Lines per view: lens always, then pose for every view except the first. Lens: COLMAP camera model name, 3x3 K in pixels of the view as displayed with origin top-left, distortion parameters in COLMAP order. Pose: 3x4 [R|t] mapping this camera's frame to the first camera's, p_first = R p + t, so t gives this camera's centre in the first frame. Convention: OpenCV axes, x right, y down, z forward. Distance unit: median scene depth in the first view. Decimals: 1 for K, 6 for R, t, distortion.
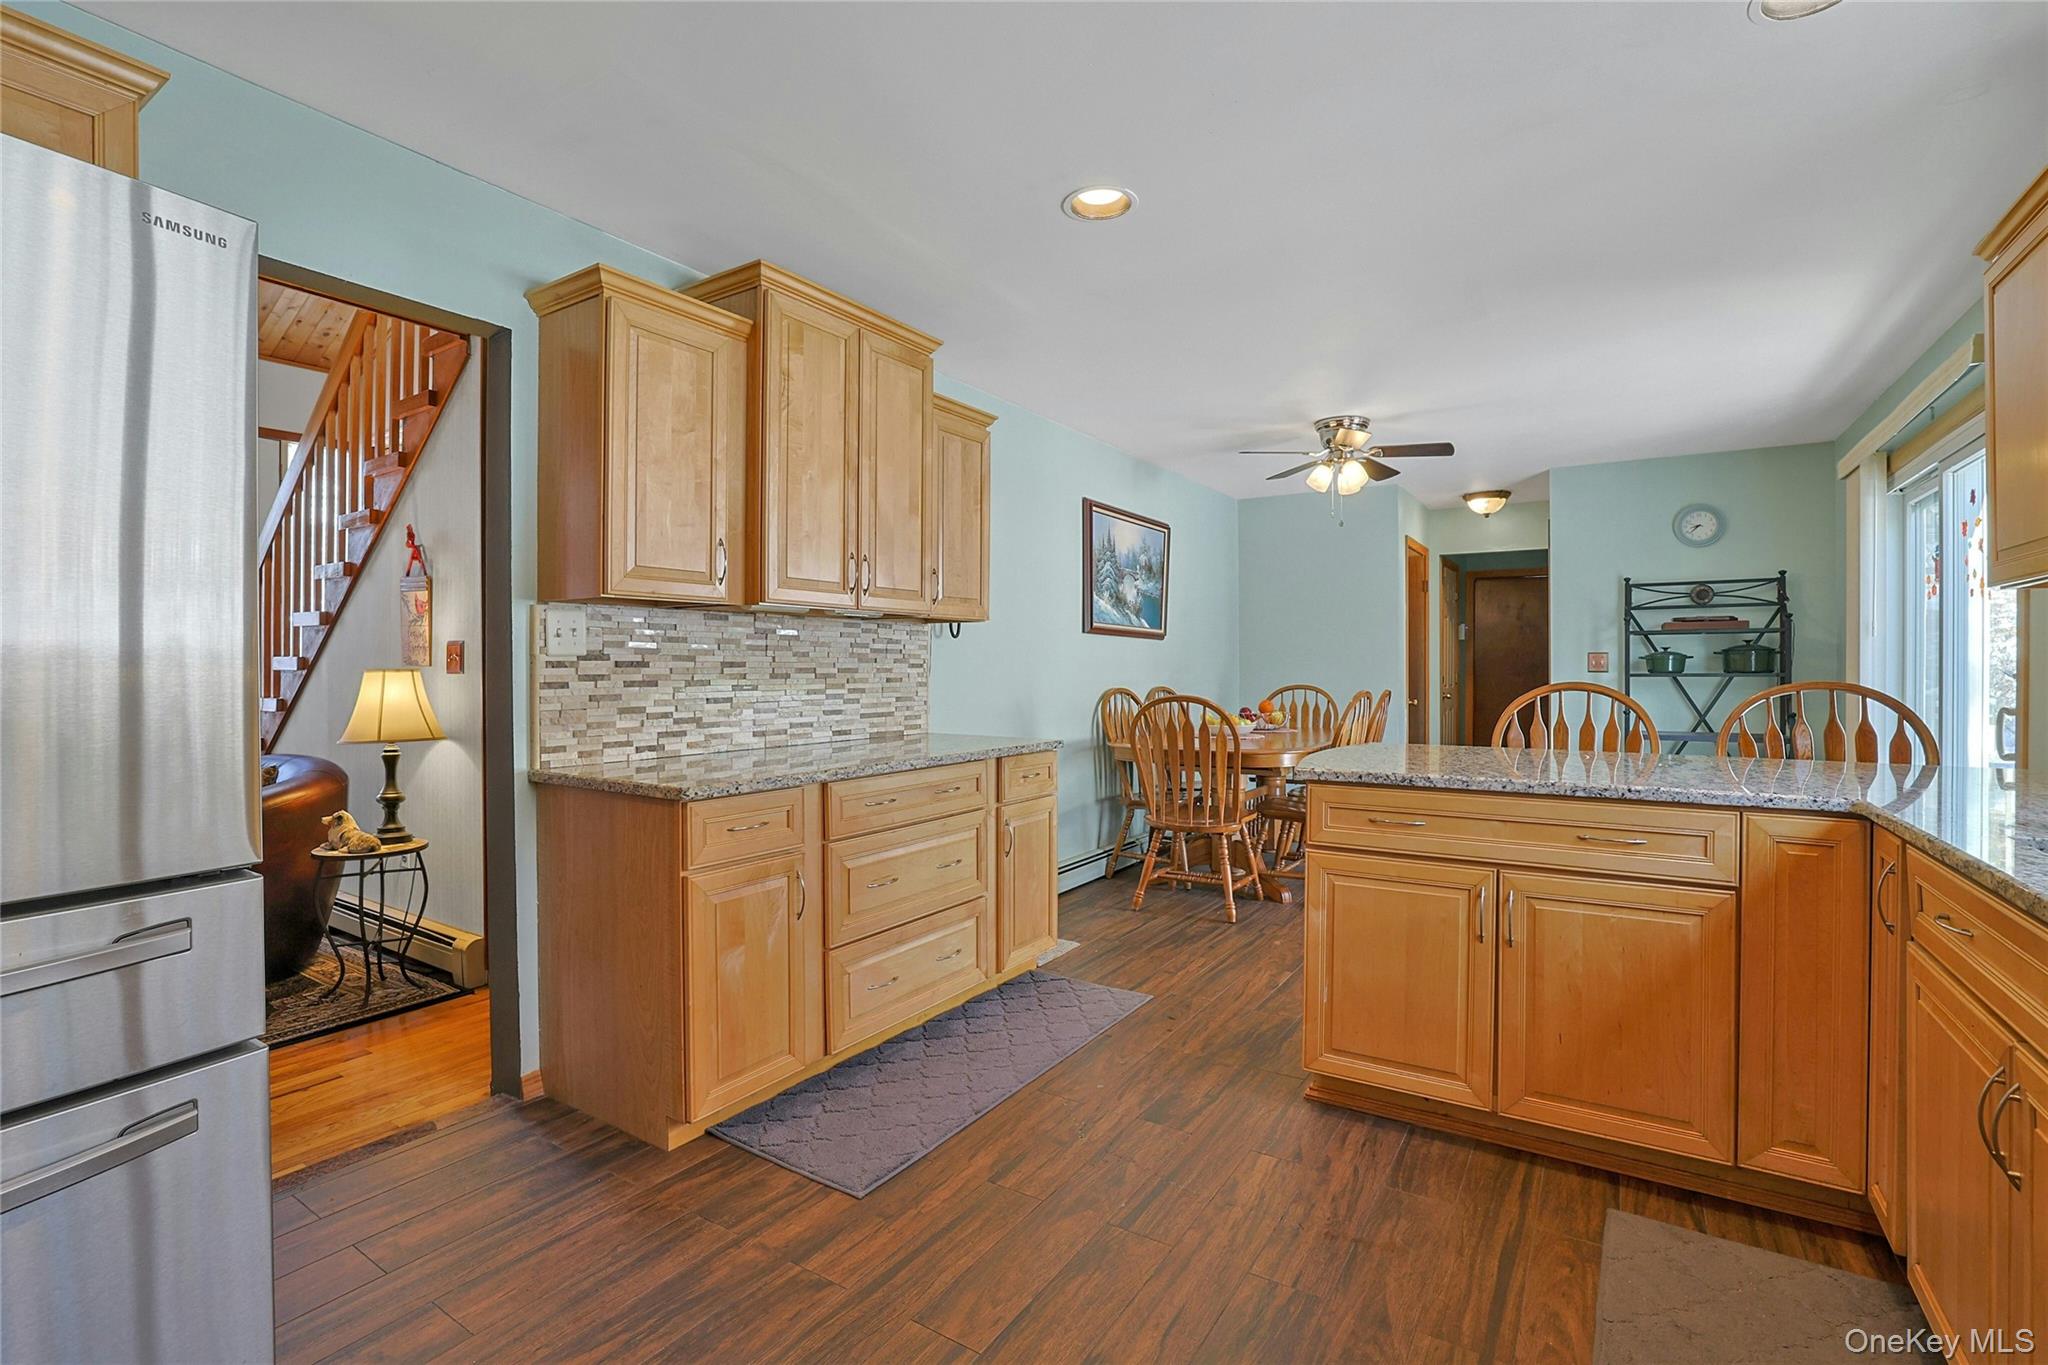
lens RADIAL K [[943.2, 0, 1023.2], [0, 943.2, 671.4], [0, 0, 1]] dist [-0.035727, 0.010643]
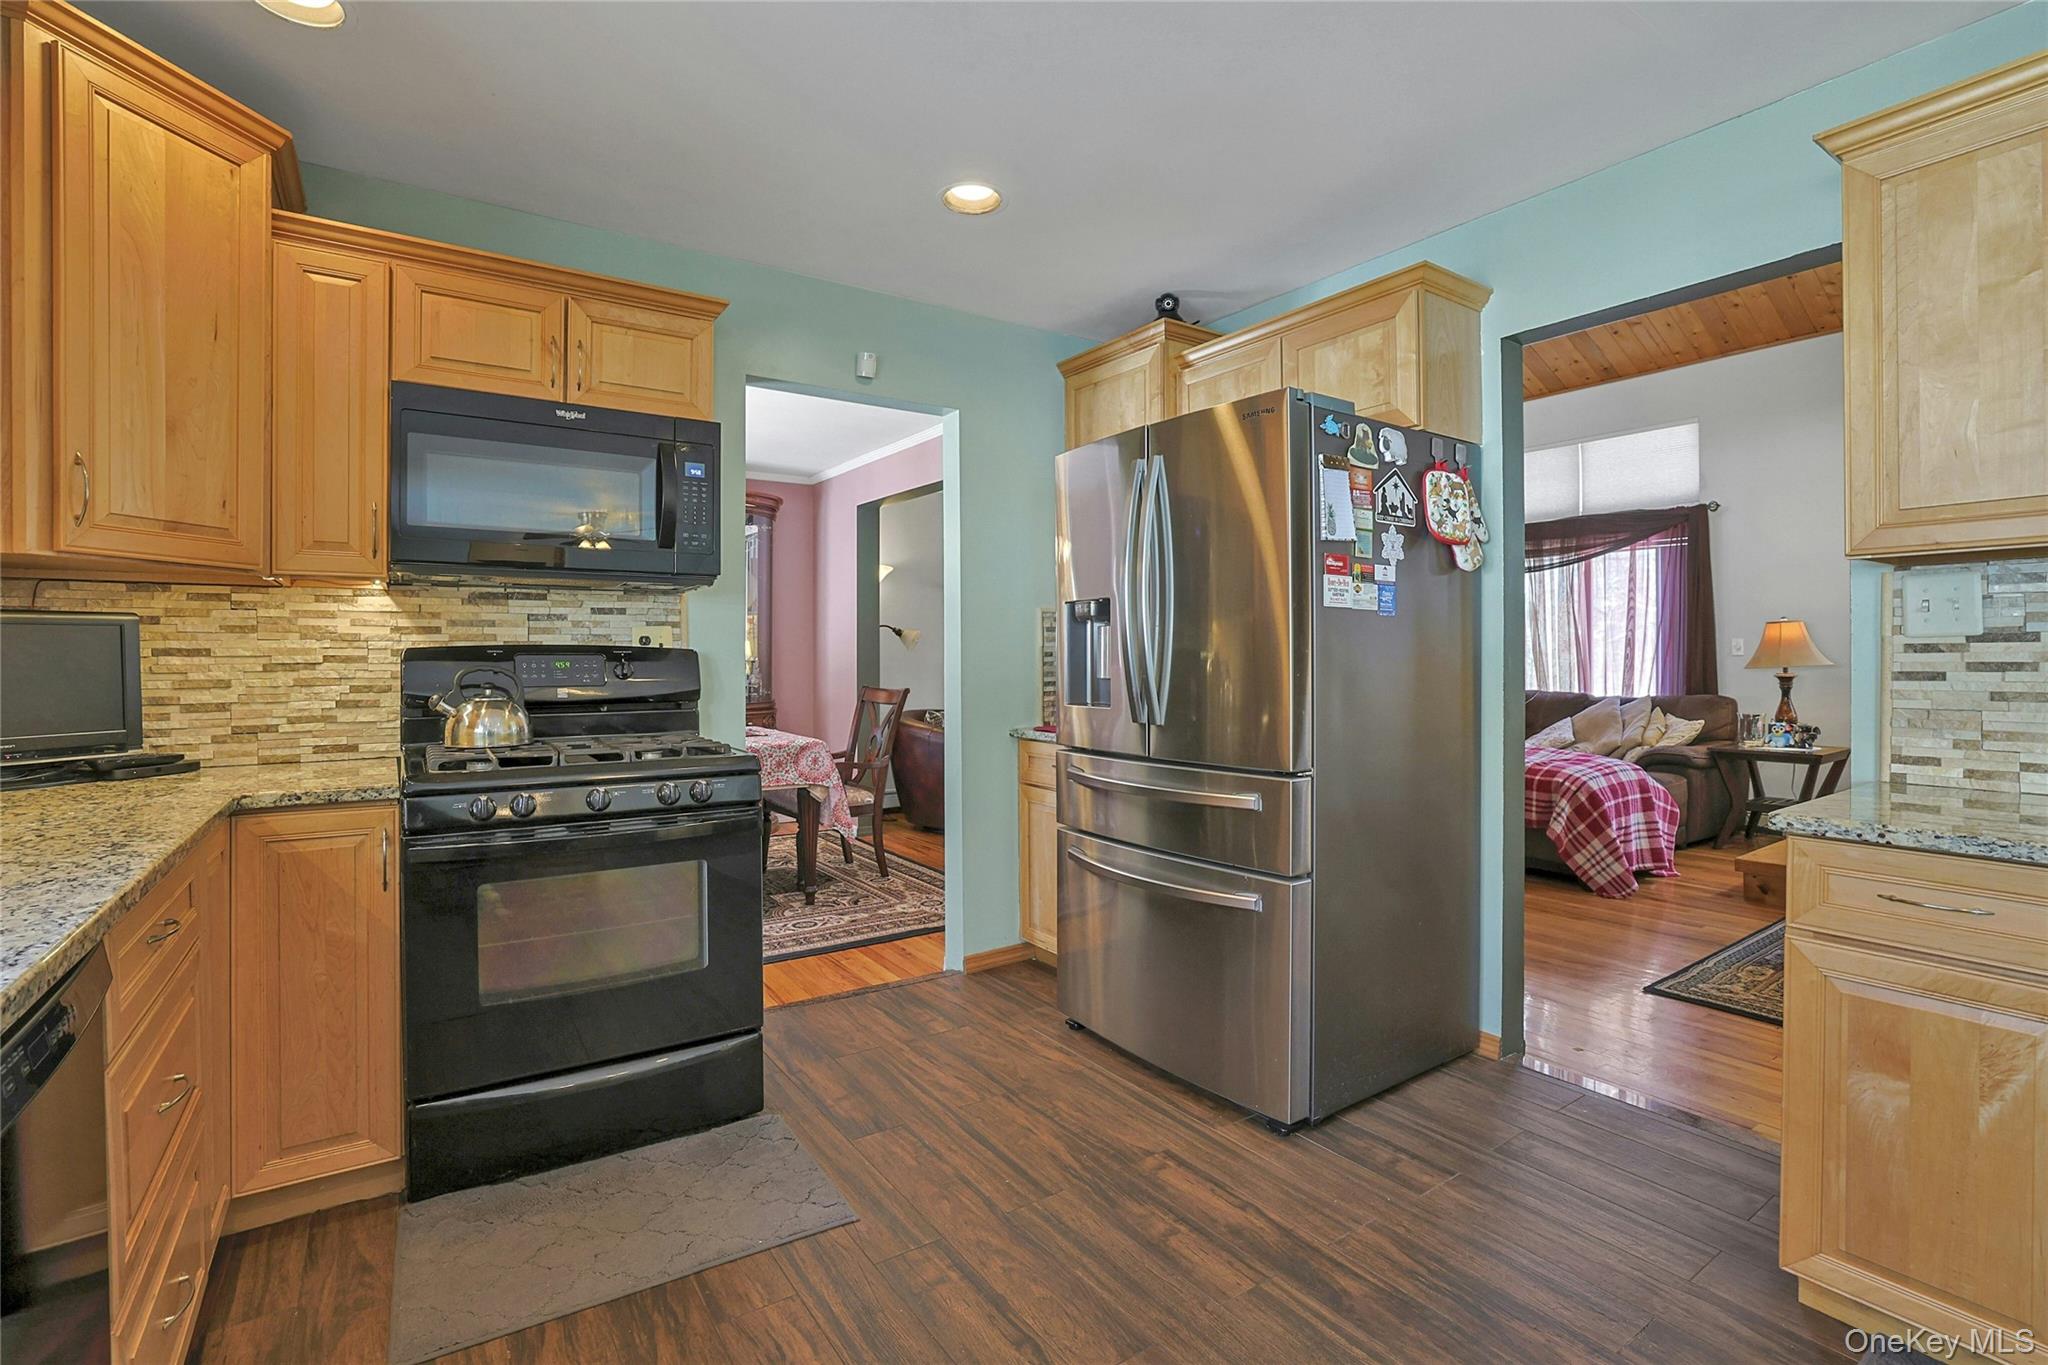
lens RADIAL K [[943.2, 0, 1011.2], [0, 943.2, 663.0], [0, 0, 1]] dist [-0.035727, 0.010643]
pose [[-0.399467, 0.009486, -0.916699, 0.386052], [0.000078, 0.999947, 0.010314, -0.002651], [0.916748, 0.004049, -0.399446, 0.507571]]
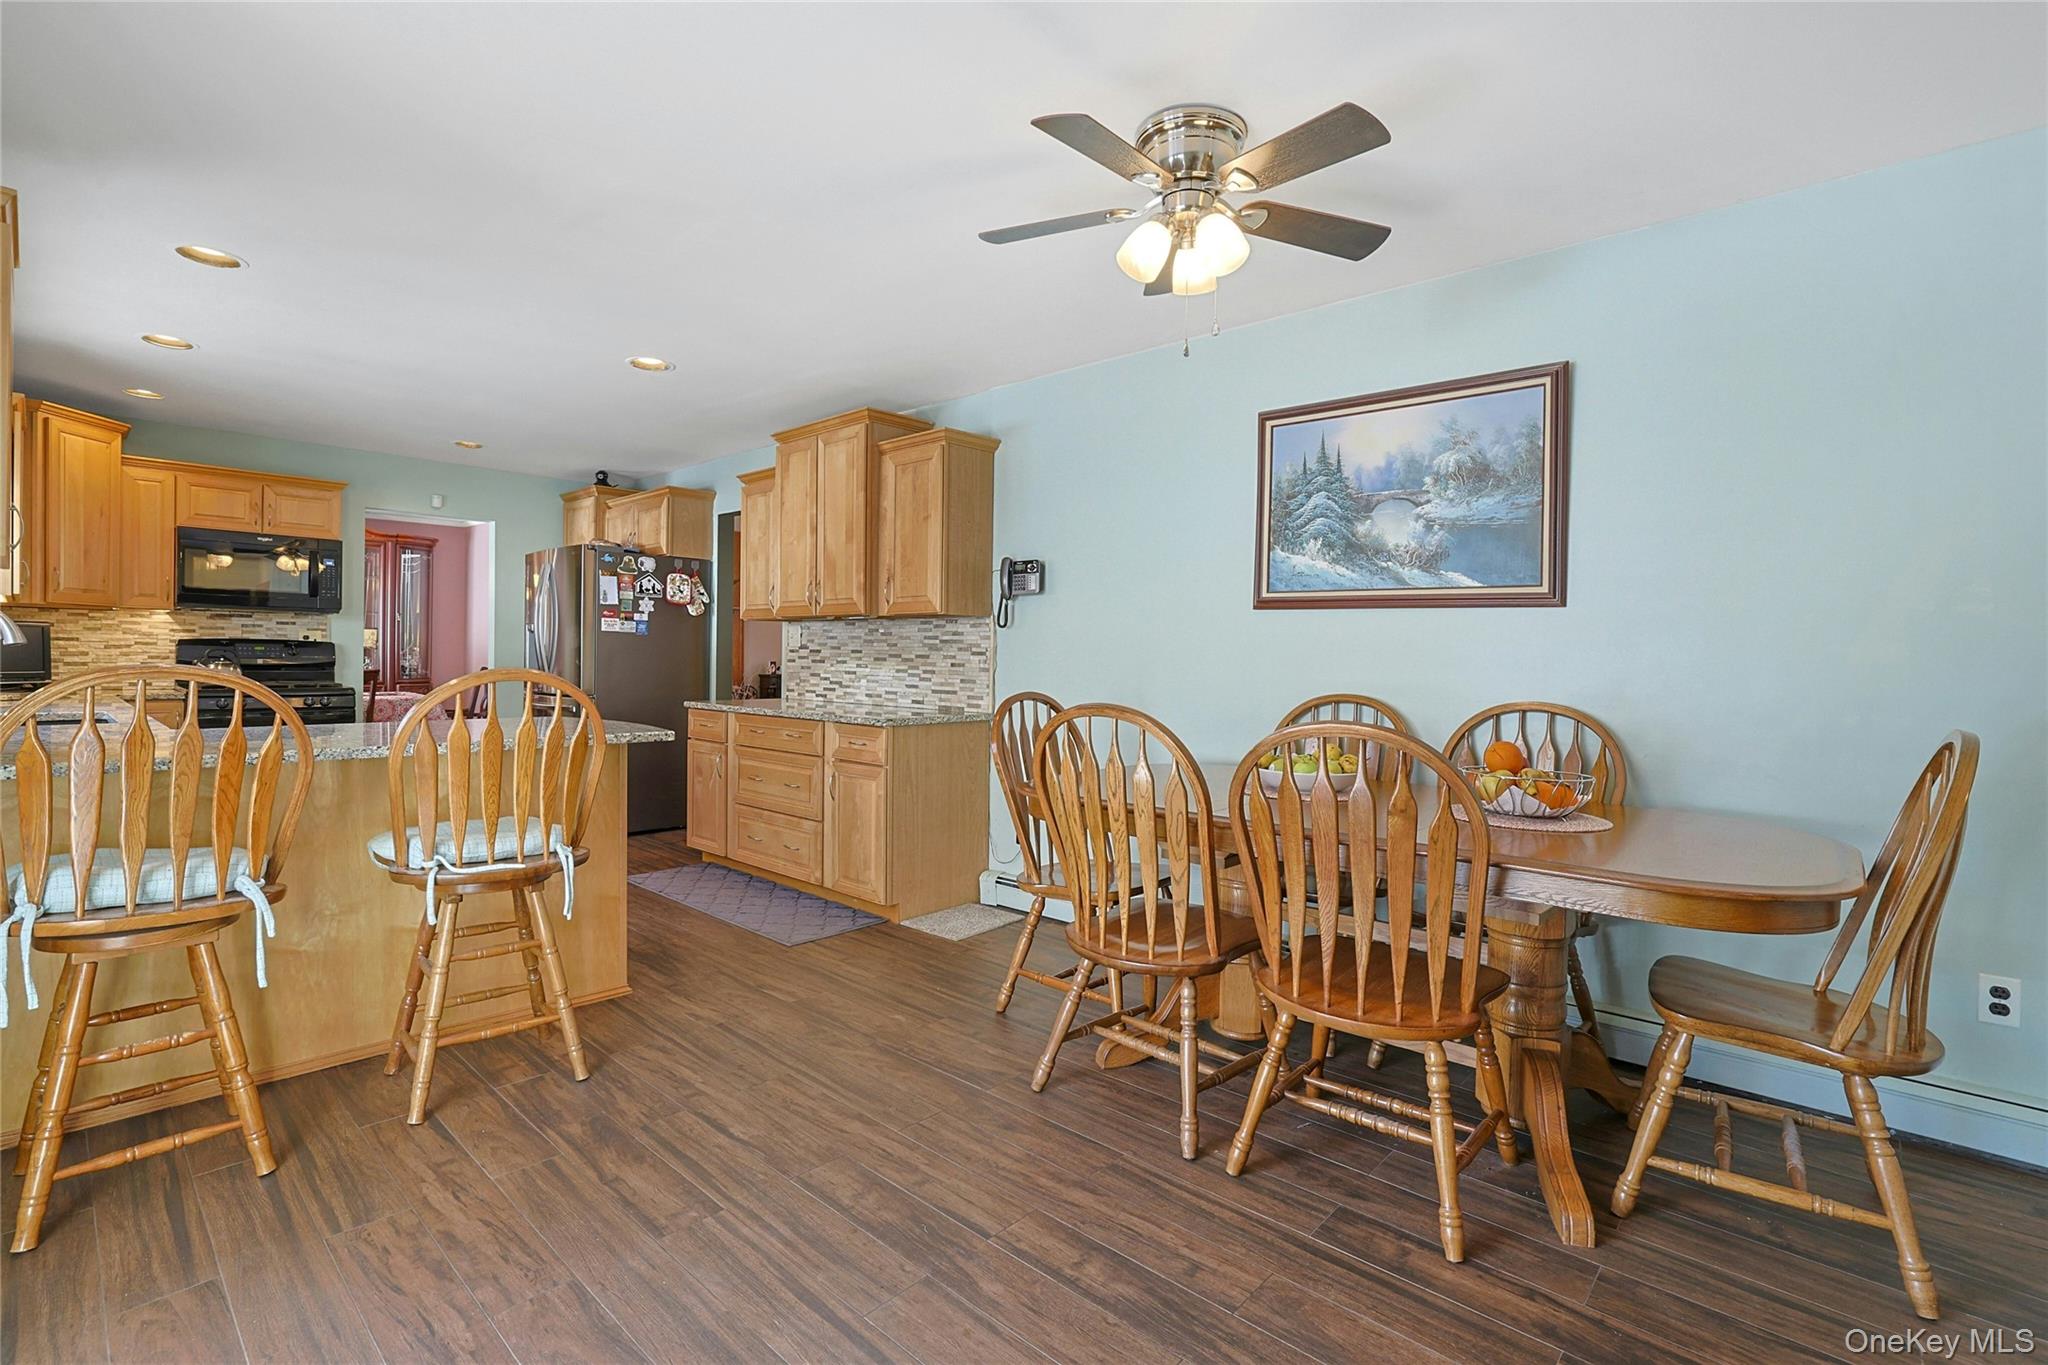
lens RADIAL K [[943.2, 0, 1017.8], [0, 943.2, 669.1], [0, 0, 1]] dist [-0.035727, 0.010643]
pose [[-0.179674, 0.011944, -0.983654, 1.263087], [-0.018669, 0.999705, 0.015549, -0.007265], [0.983549, 0.021158, -0.179398, 1.553145]]
